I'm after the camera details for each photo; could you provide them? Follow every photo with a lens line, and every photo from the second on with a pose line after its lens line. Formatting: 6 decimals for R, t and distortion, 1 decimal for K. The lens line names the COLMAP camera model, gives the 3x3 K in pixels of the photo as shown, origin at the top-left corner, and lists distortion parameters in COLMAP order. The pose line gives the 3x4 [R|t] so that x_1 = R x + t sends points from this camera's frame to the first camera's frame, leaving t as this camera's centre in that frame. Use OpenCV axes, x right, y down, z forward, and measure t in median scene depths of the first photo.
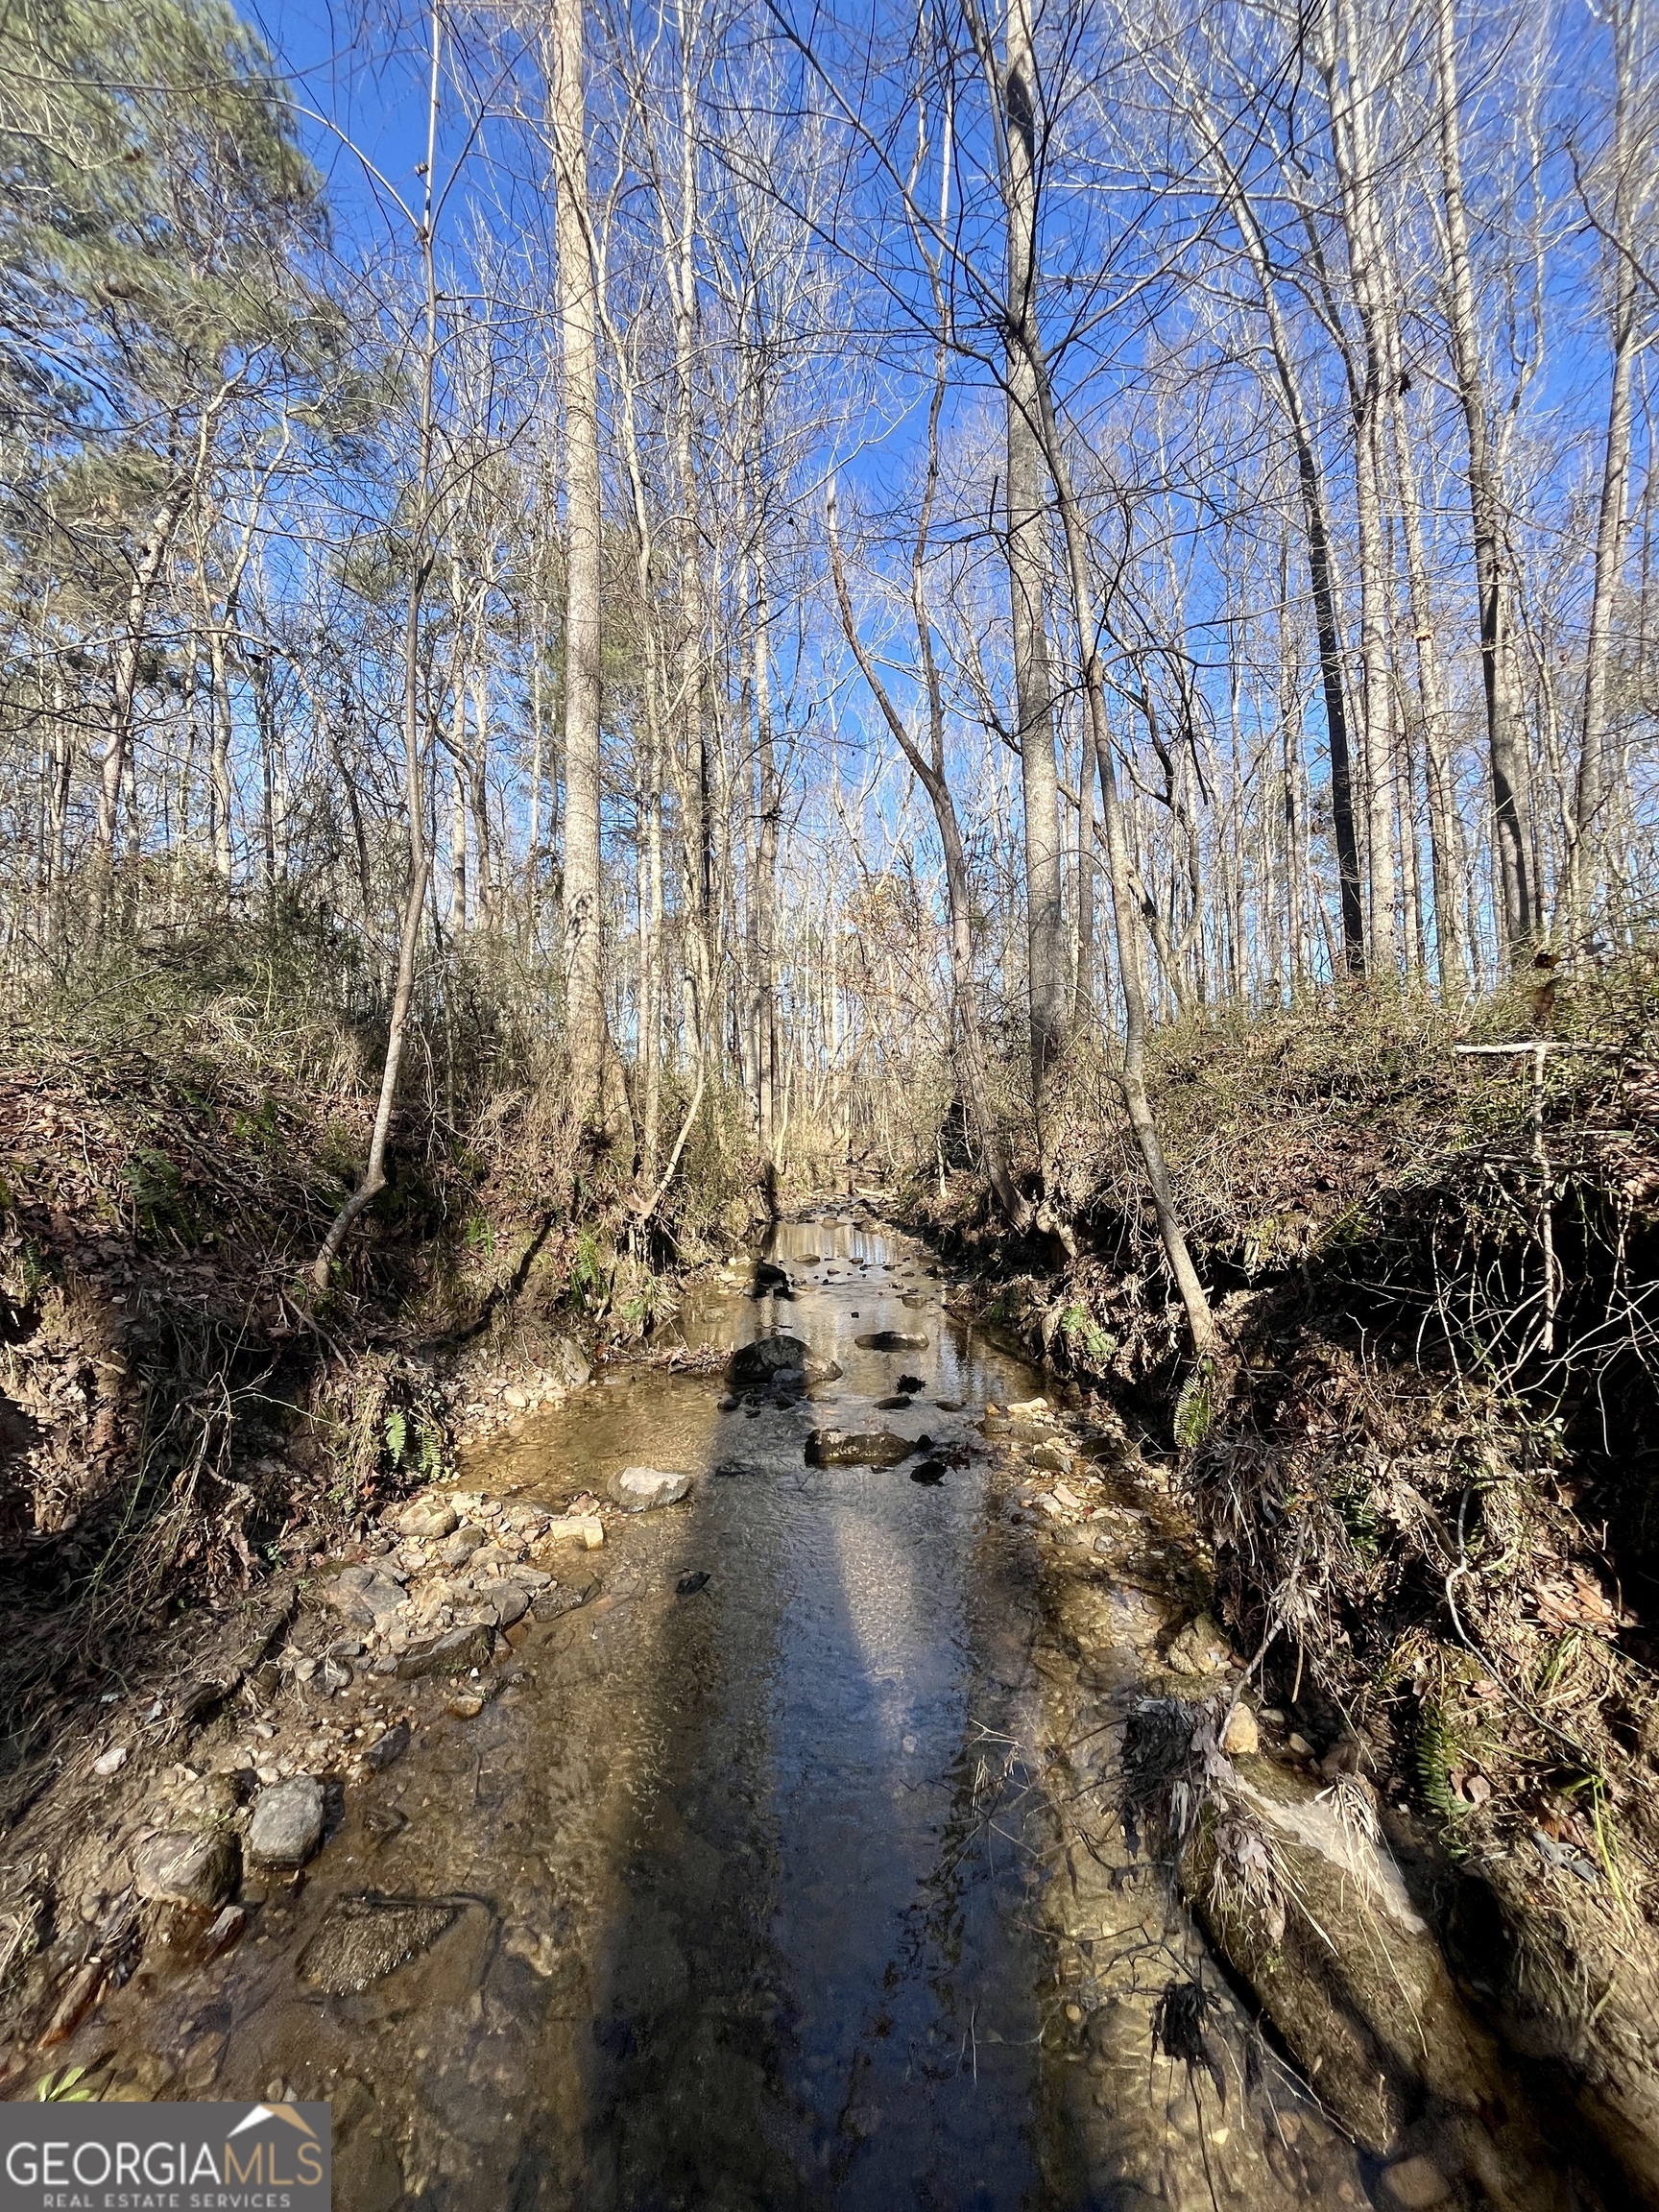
lens RADIAL K [[888.7, 0, 827.3], [0, 888.7, 1105.7], [0, 0, 1]] dist [-0.006246, -0.000081]
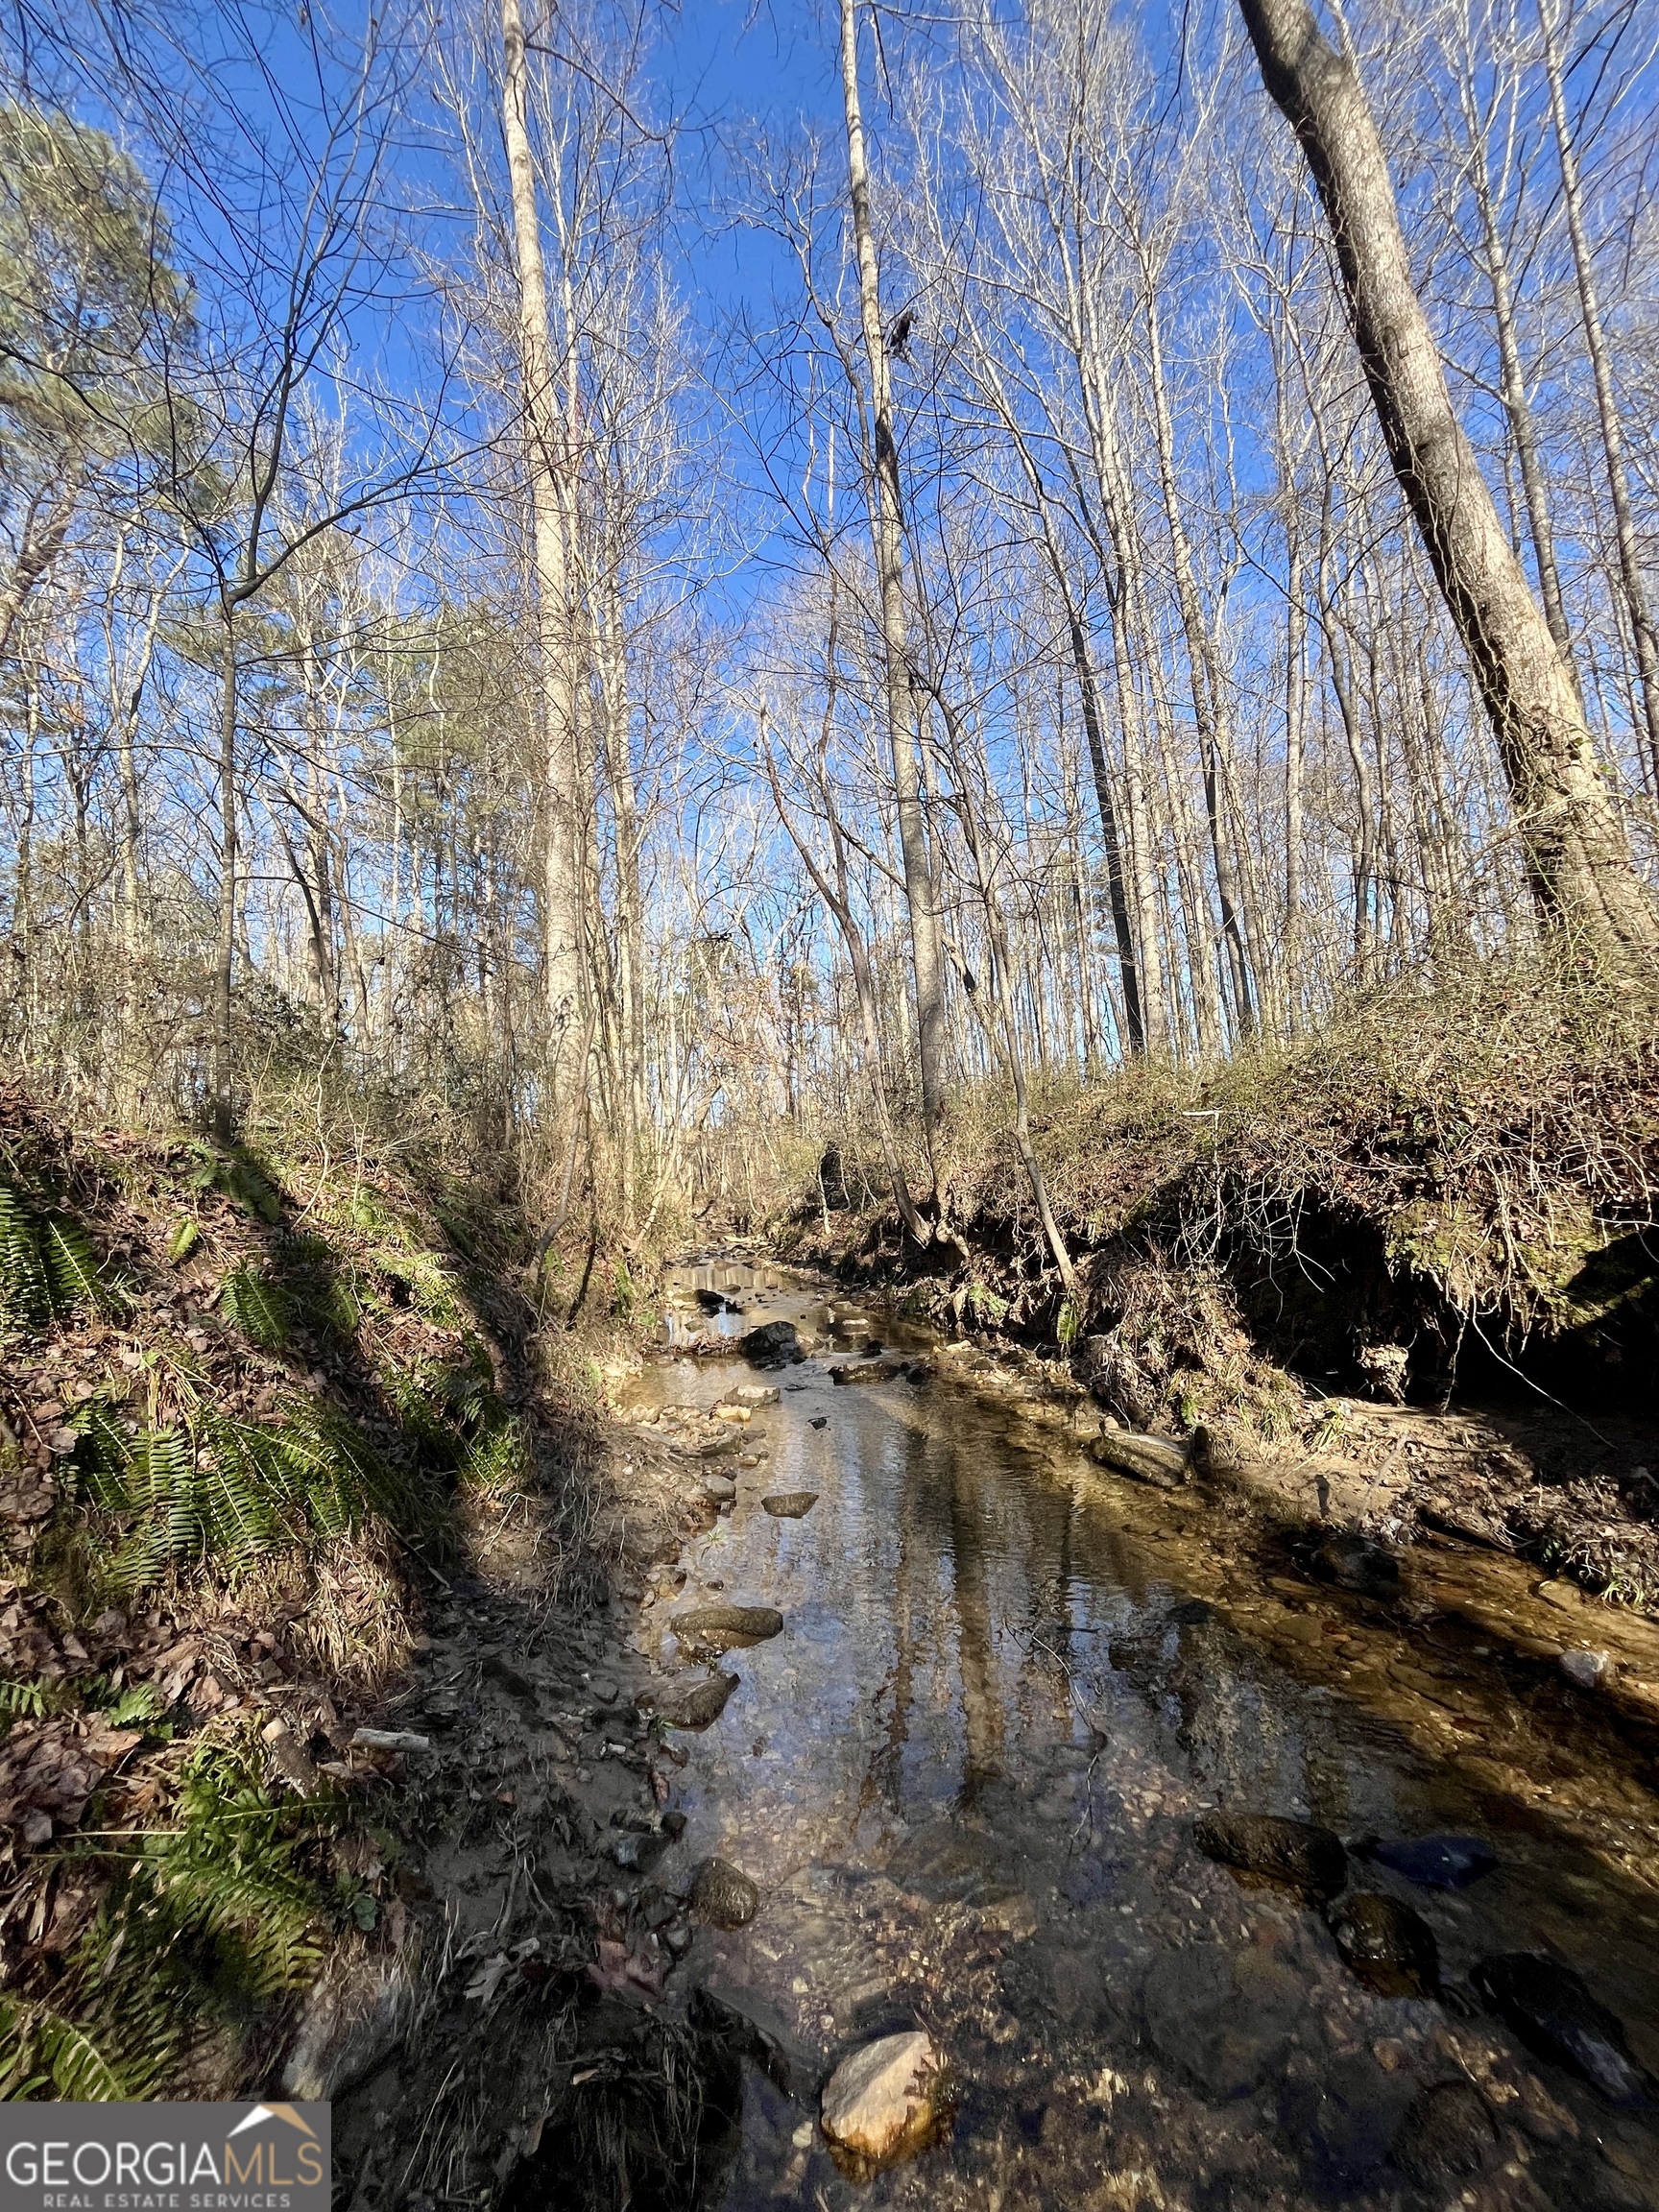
lens RADIAL K [[888.7, 0, 830.7], [0, 888.7, 1104.2], [0, 0, 1]] dist [-0.006246, -0.000081]
pose [[0.979317, -0.026026, 0.200650, -0.219055], [0.038576, 0.997519, -0.058892, 0.002491], [-0.198619, 0.065414, 0.977891, -0.368241]]
